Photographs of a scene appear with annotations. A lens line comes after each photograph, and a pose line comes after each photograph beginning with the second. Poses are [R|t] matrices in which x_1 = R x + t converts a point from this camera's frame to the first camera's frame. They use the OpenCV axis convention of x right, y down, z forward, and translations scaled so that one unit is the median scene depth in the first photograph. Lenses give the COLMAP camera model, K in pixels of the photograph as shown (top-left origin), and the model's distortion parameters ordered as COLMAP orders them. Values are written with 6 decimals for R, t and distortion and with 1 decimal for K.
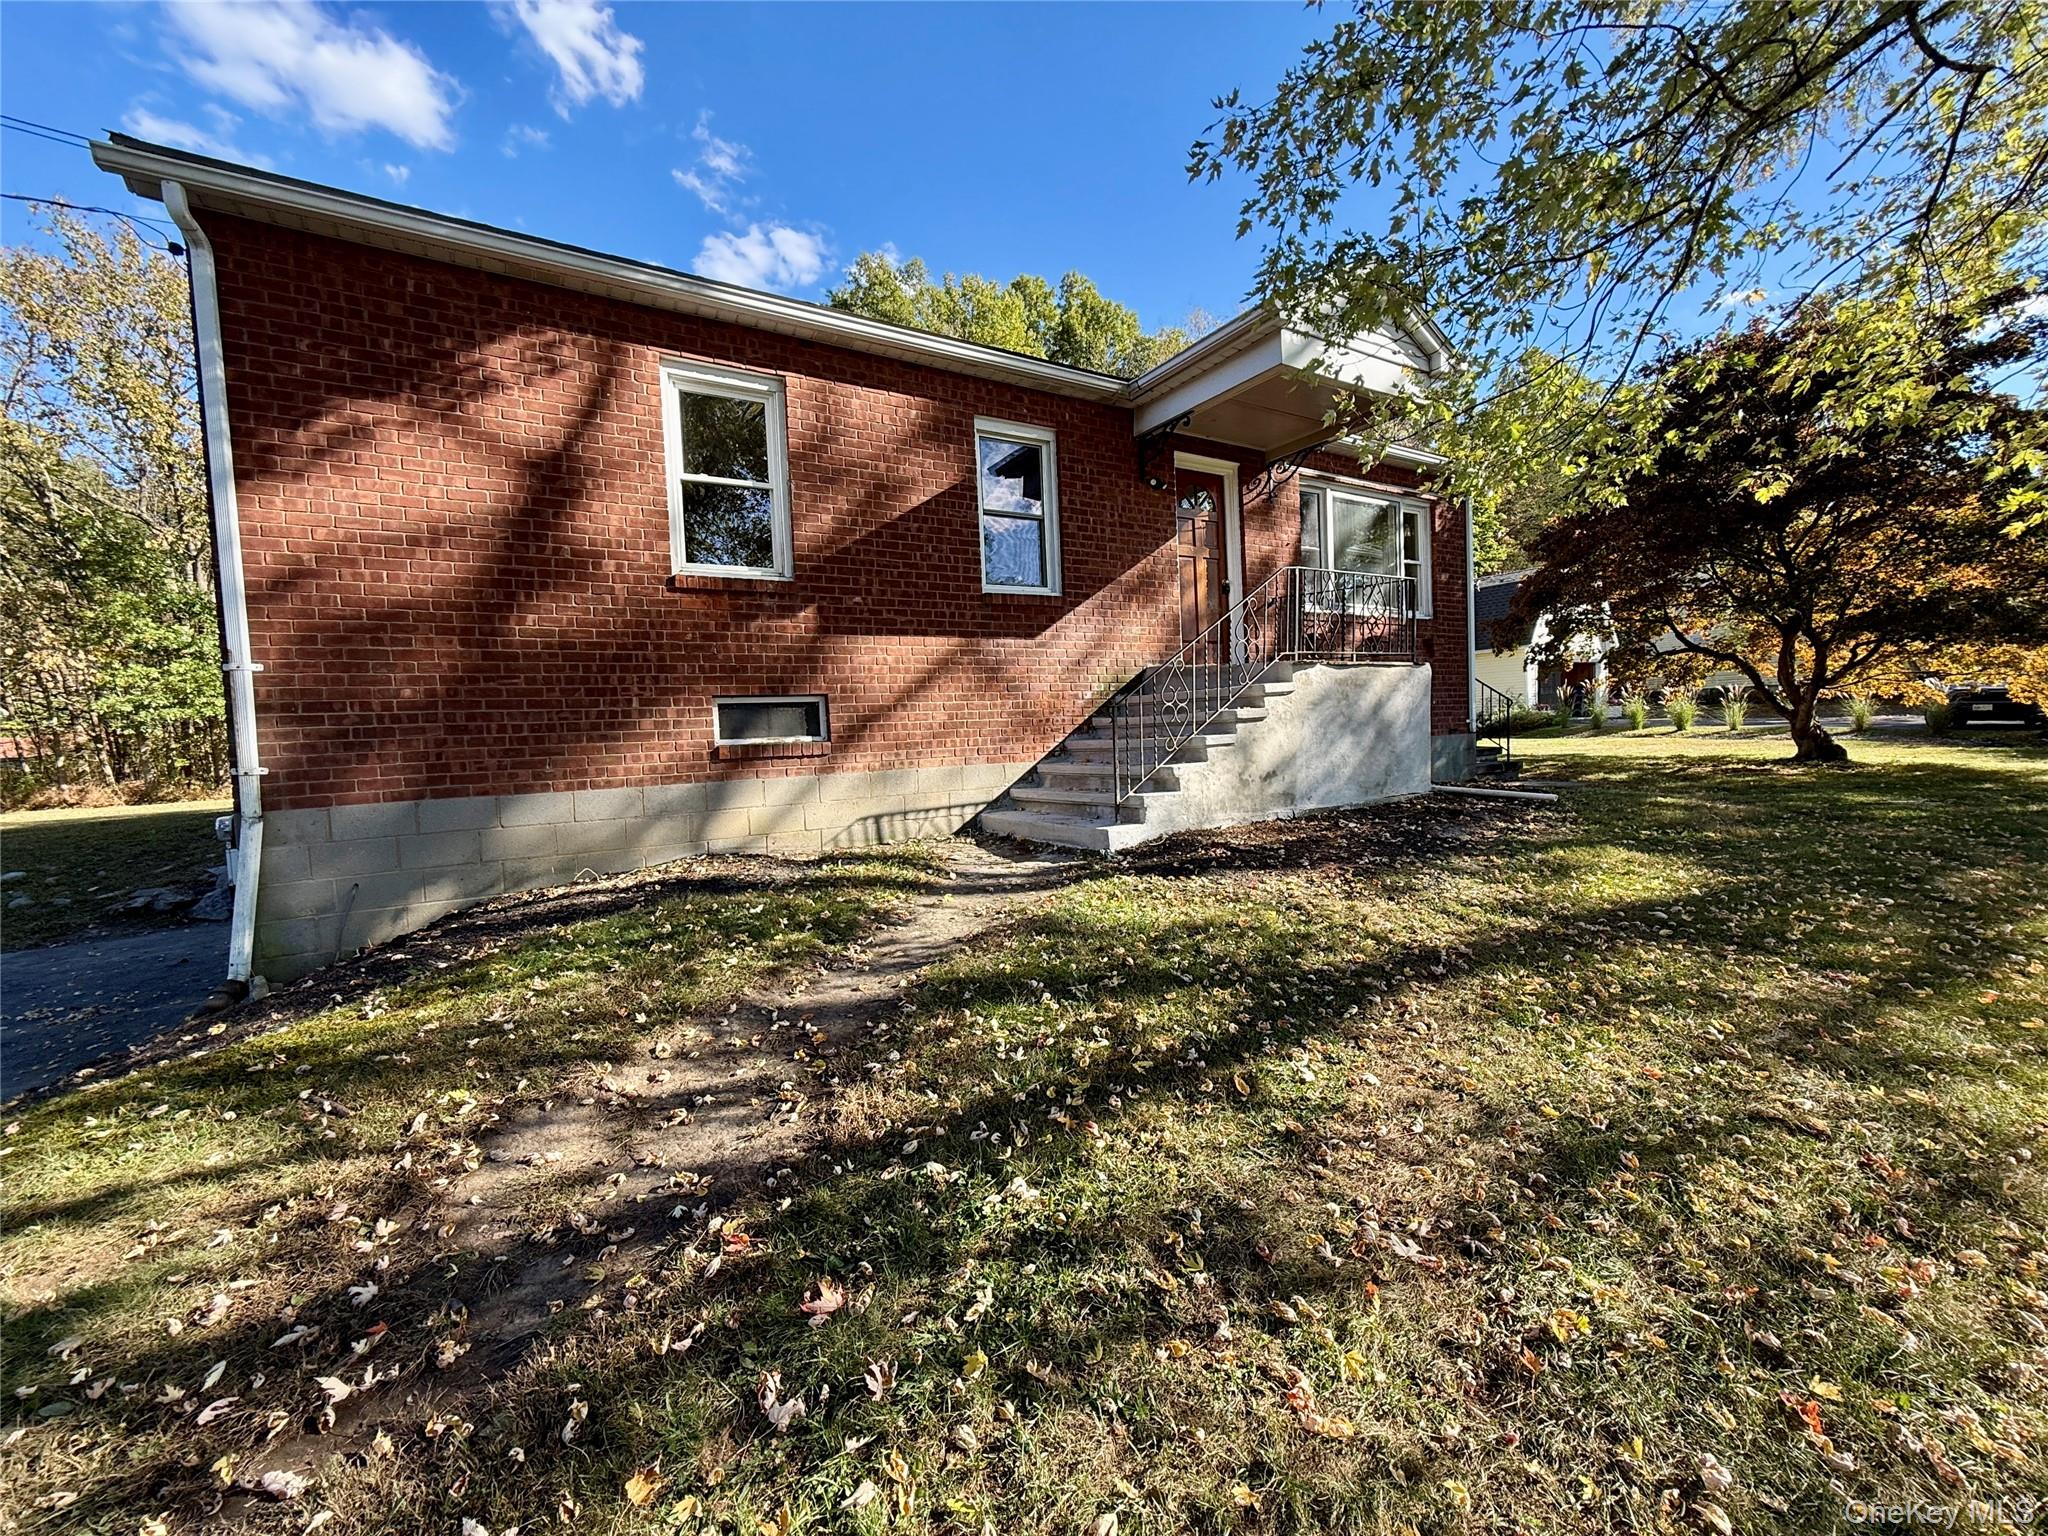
lens RADIAL K [[817.2, 0, 1027.3], [0, 817.2, 770.5], [0, 0, 1]] dist [-0.000713, -0.000097]
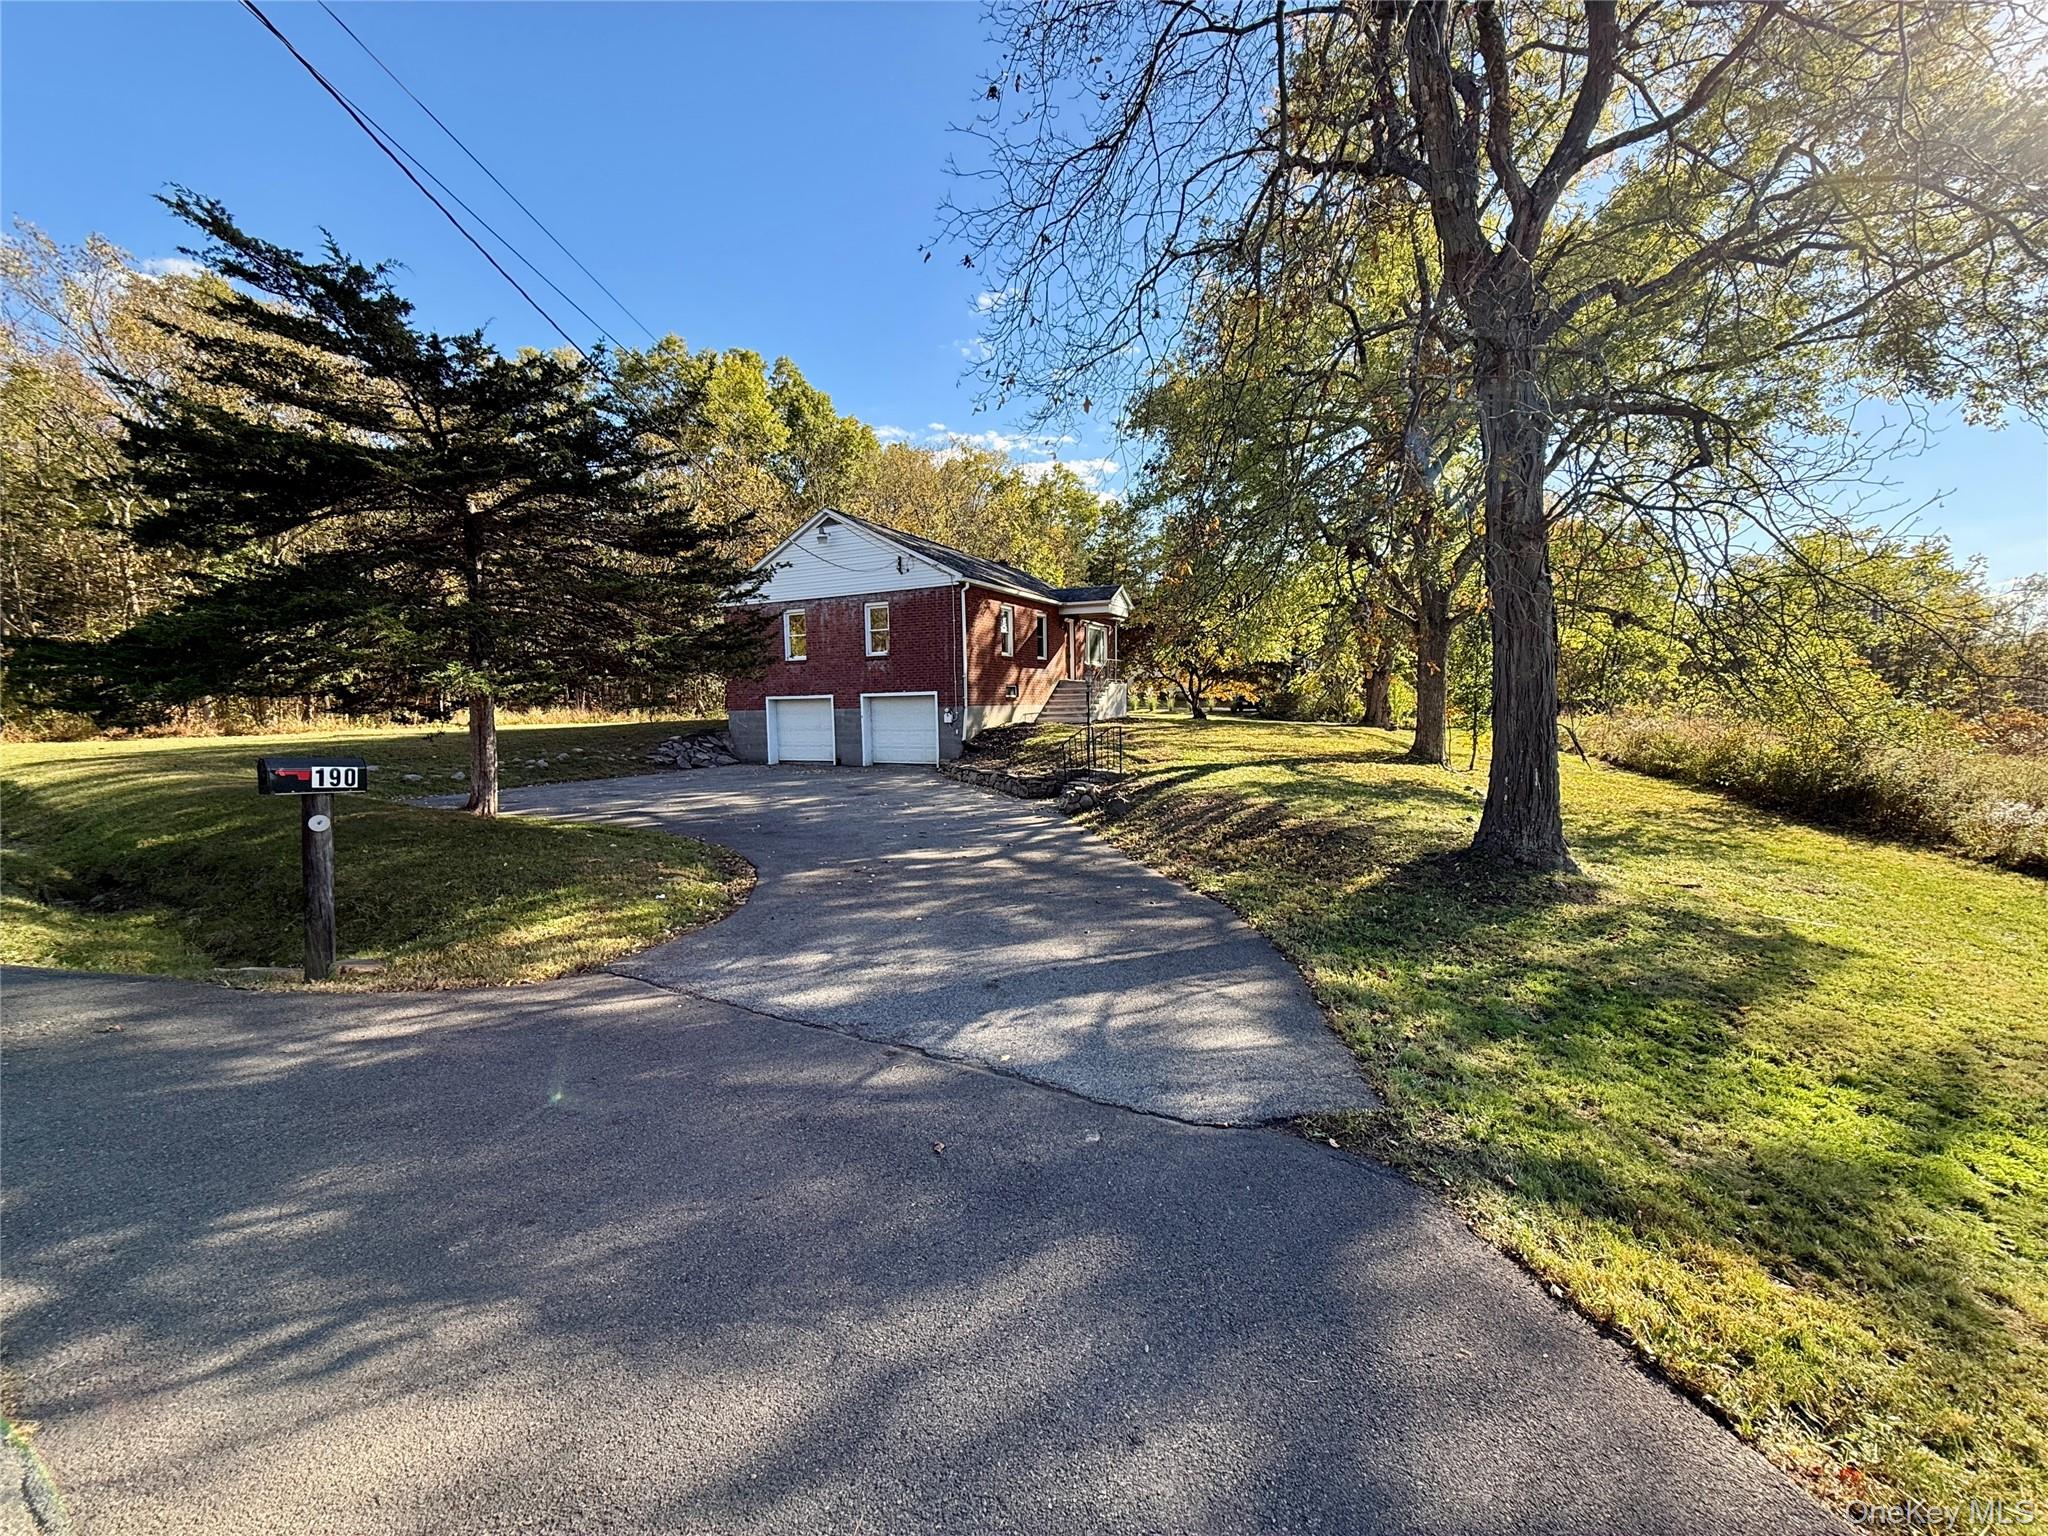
lens RADIAL K [[809.4, 0, 1031.3], [0, 809.4, 769.4], [0, 0, 1]] dist [0.000960, -0.000046]
pose [[0.843216, -0.011234, 0.537458, -0.990383], [0.001027, 0.999813, 0.019288, 0.101926], [-0.537574, -0.015712, 0.843070, -1.012735]]
